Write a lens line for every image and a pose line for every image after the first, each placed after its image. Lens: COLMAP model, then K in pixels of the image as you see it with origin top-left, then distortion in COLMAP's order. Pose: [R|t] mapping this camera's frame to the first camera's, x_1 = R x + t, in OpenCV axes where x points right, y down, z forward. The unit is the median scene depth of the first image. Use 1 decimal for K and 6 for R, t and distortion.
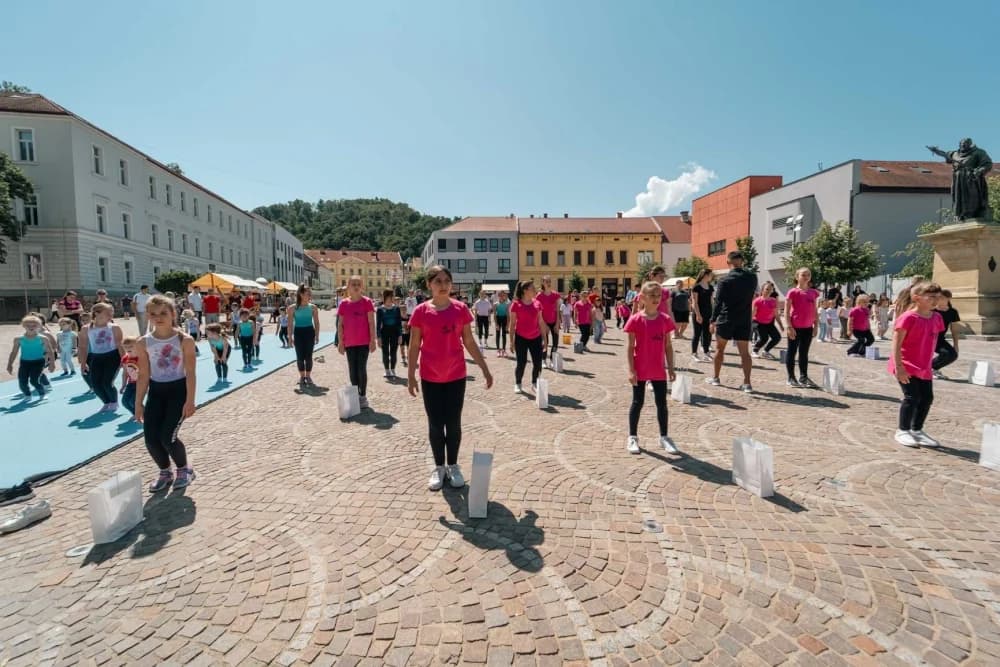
lens RADIAL K [[410.0, 0, 497.3], [0, 410.0, 333.8], [0, 0, 1]] dist [-0.010168, 0.000221]
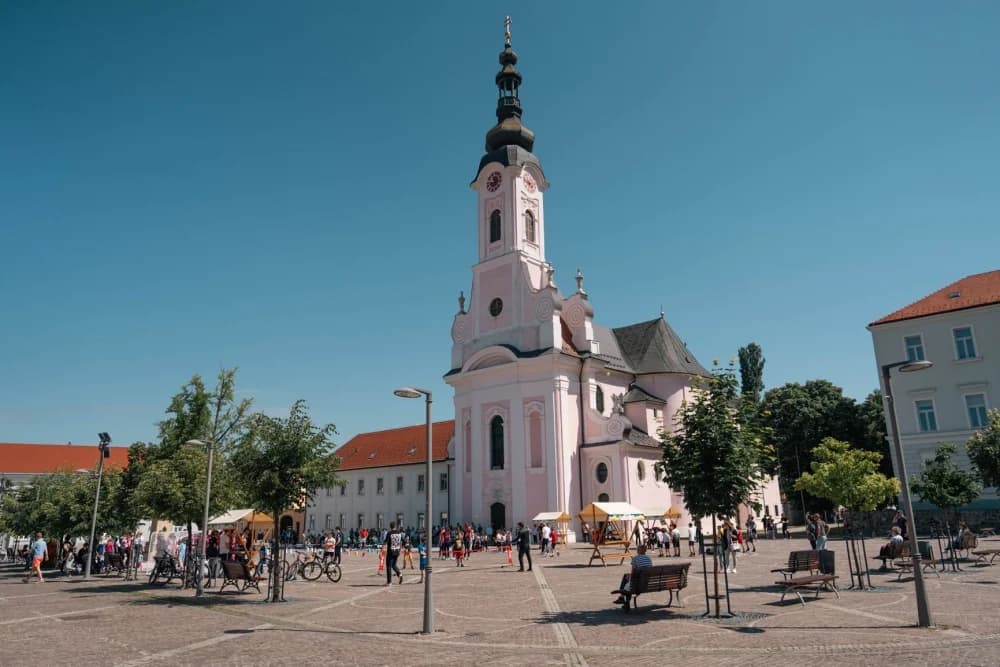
lens RADIAL K [[690.9, 0, 500.0], [0, 690.9, 333.5], [0, 0, 1]] dist [-0.006403, -0.000481]
pose [[-0.813208, -0.124977, -0.568395, 0.339333], [-0.012685, 0.980244, -0.197384, -0.087264], [0.581834, -0.153304, -0.798728, 0.935264]]
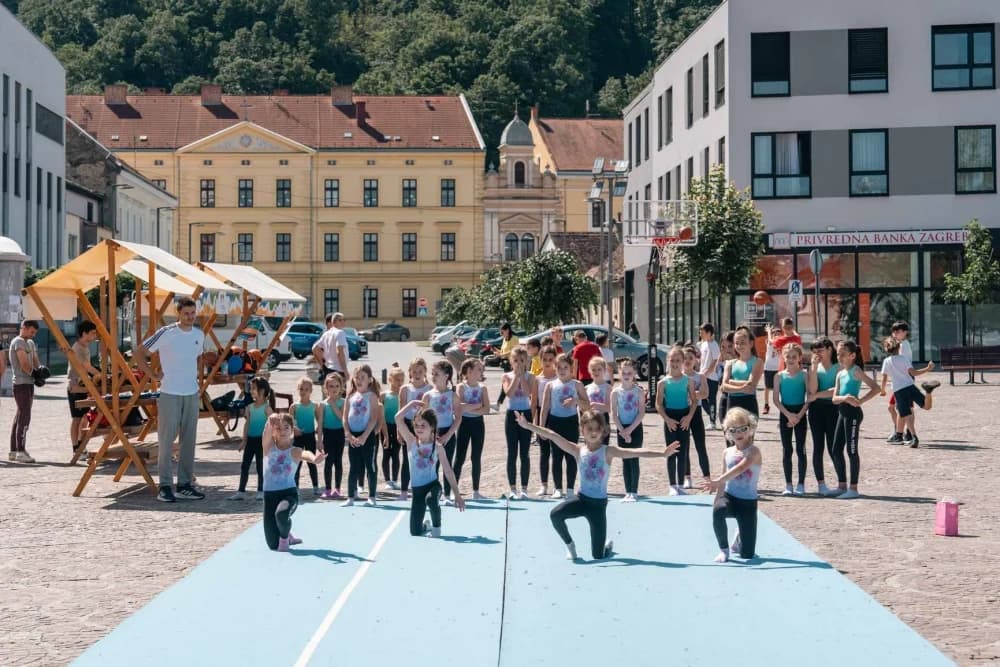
lens RADIAL K [[2077.0, 0, 500.0], [0, 2077.0, 333.5], [0, 0, 1]] dist [-0.003373, 0.314114]
pose [[0.981977, -0.004178, -0.188957, -0.070360], [-0.010300, 0.997087, -0.075575, -0.002224], [0.188722, 0.076159, 0.979073, -0.026650]]
